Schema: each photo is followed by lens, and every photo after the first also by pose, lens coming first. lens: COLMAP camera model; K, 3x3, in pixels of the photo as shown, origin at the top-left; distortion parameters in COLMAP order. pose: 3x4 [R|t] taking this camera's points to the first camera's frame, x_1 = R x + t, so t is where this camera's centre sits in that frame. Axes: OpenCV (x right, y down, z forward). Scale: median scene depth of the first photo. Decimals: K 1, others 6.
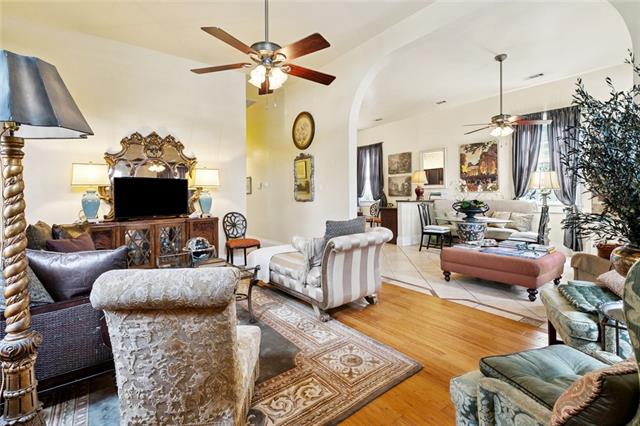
lens RADIAL K [[289.1, 0, 316.3], [0, 289.1, 195.1], [0, 0, 1]] dist [0.001504, -0.000634]
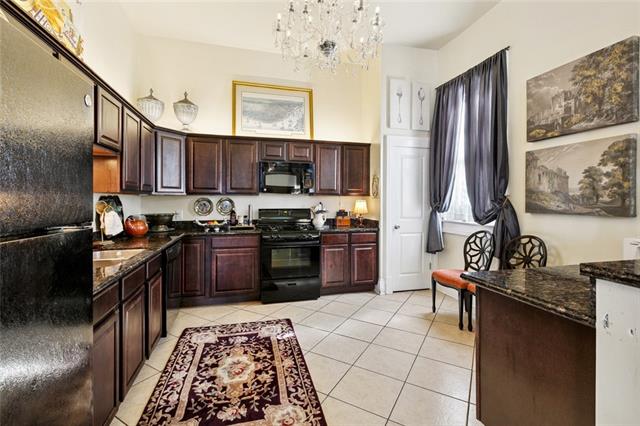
lens RADIAL K [[289.1, 0, 316.7], [0, 289.1, 202.8], [0, 0, 1]] dist [0.001504, -0.000634]
pose [[0.926986, 0.012392, -0.374891, 0.214702], [-0.006124, 0.999821, 0.017905, -0.015353], [0.375045, -0.014302, 0.926896, 0.853880]]
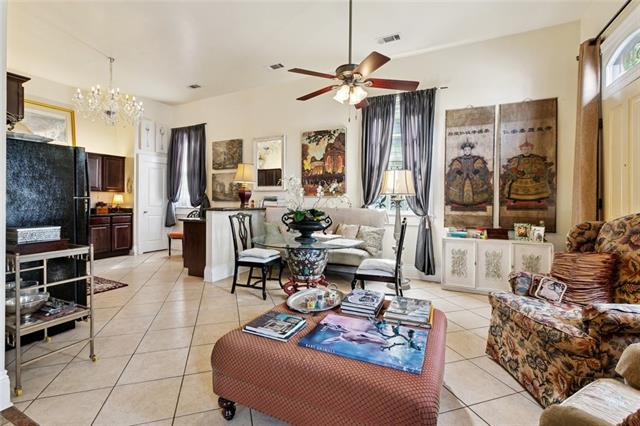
lens RADIAL K [[289.1, 0, 319.3], [0, 289.1, 201.0], [0, 0, 1]] dist [0.001504, -0.000634]
pose [[0.893560, 0.010530, 0.448821, 0.228236], [-0.013834, 0.999896, 0.004083, -0.003258], [-0.448731, -0.009857, 0.893612, 0.353604]]
